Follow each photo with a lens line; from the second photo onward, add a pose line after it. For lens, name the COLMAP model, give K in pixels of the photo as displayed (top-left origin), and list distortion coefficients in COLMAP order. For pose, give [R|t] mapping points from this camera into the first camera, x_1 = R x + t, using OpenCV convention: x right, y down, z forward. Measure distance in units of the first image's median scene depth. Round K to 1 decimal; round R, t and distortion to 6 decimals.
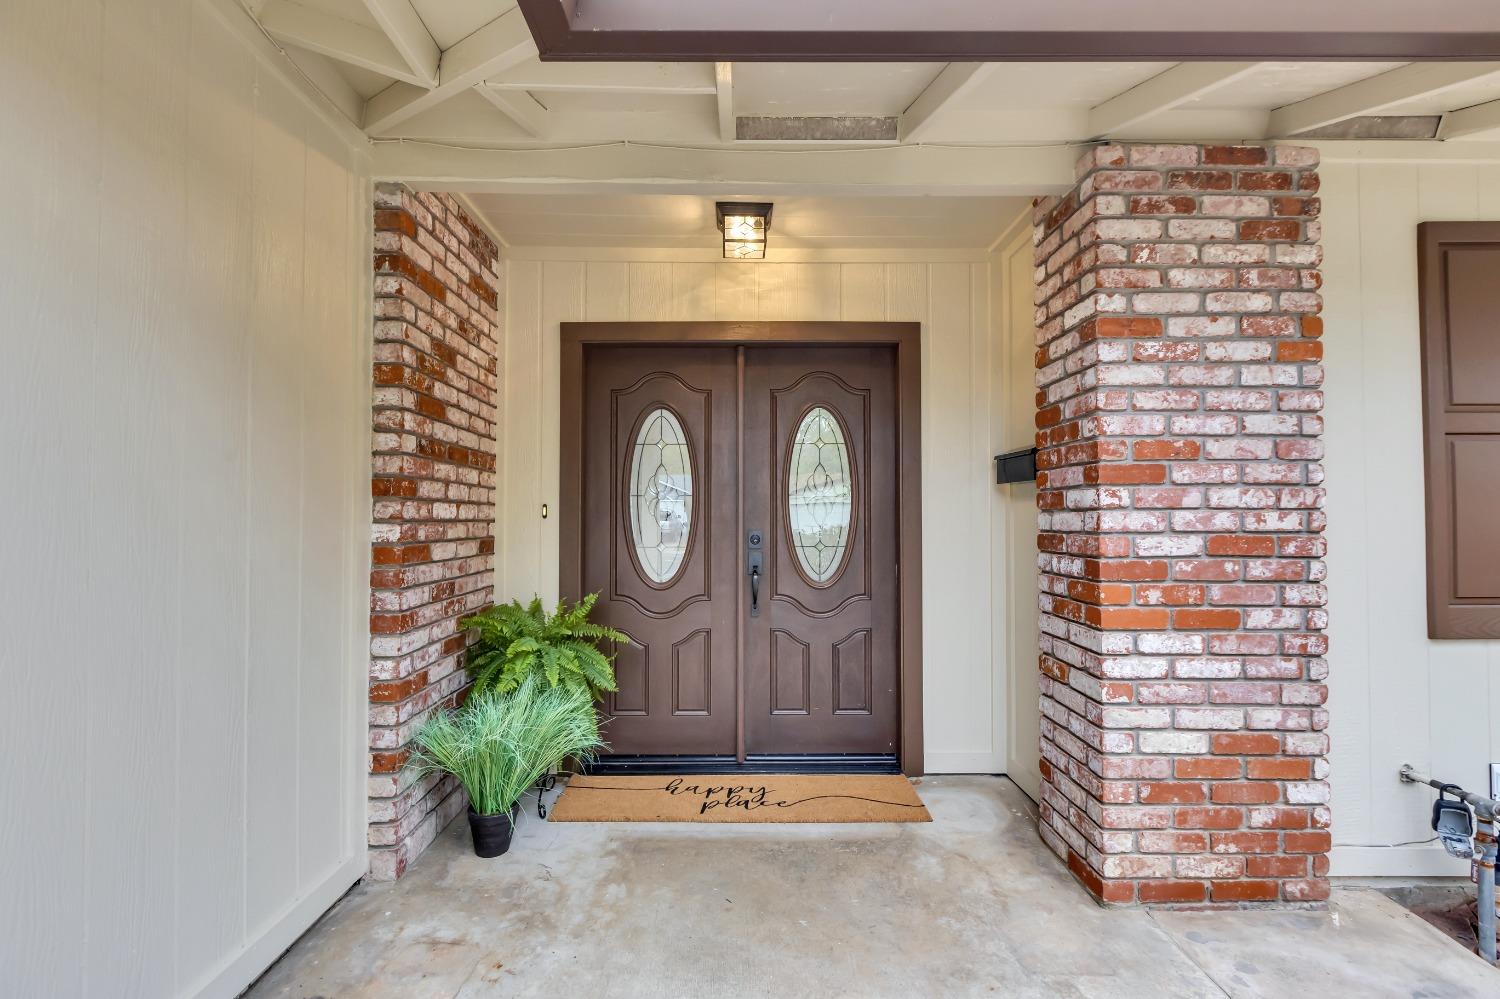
lens RADIAL K [[689.3, 0, 750.0], [0, 689.3, 499.5], [0, 0, 1]] dist [0.000764, 0.000277]
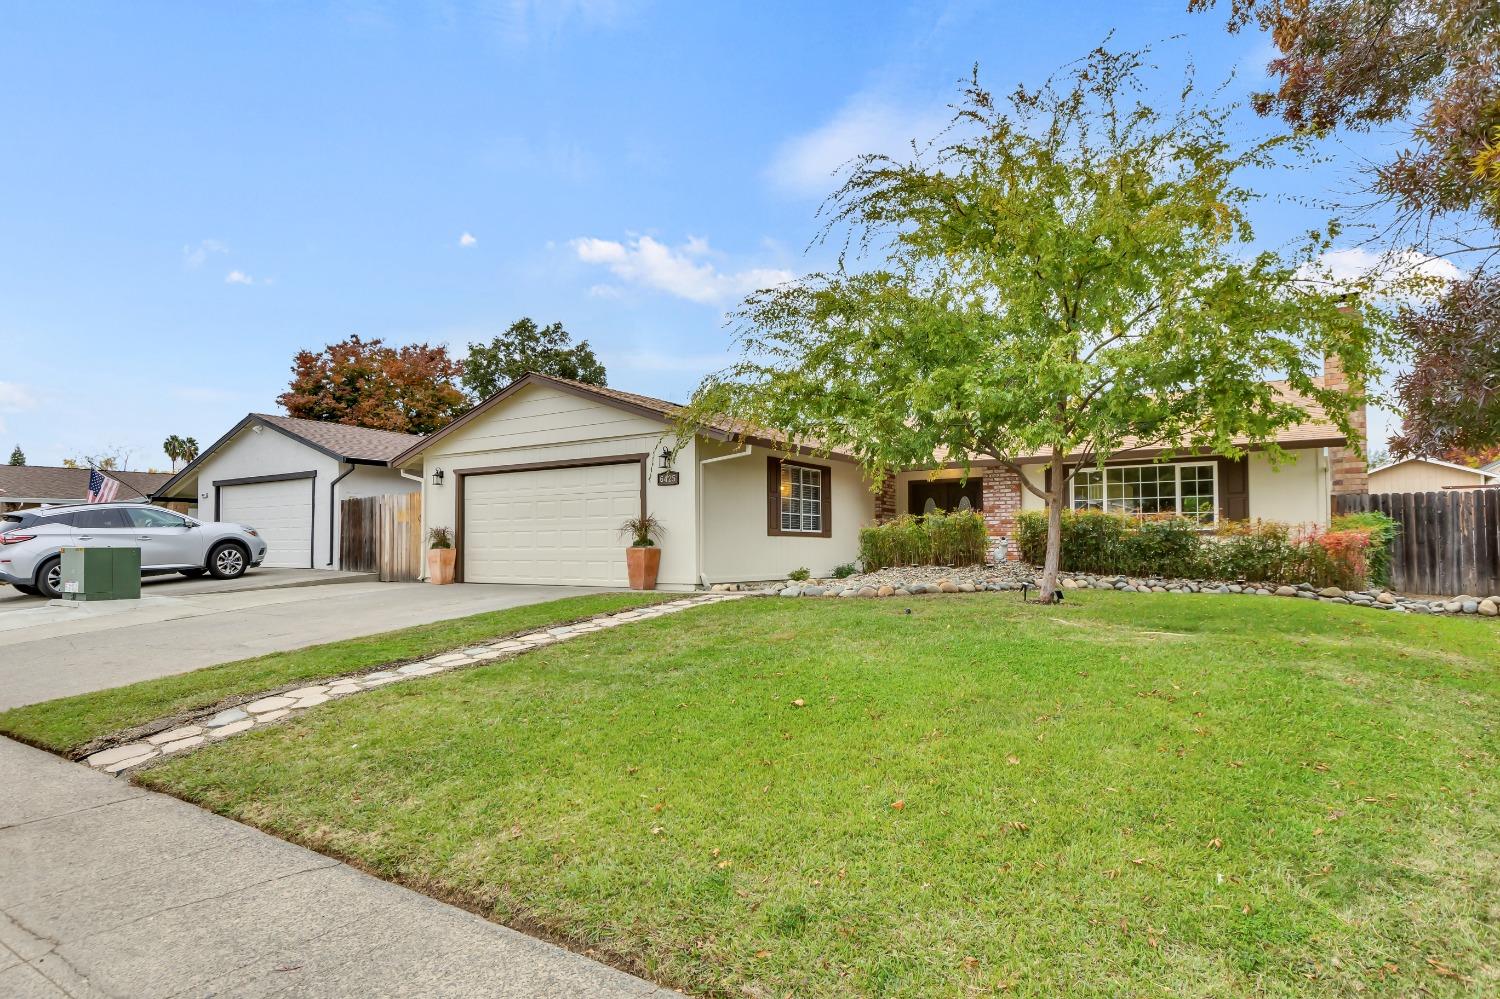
lens RADIAL K [[689.3, 0, 750.0], [0, 689.3, 499.5], [0, 0, 1]] dist [0.000764, 0.000277]
pose [[0.820050, -0.041838, -0.570760, 2.229561], [0.024680, 0.998982, -0.037770, 0.038541], [0.571759, 0.016887, 0.820248, -5.094567]]
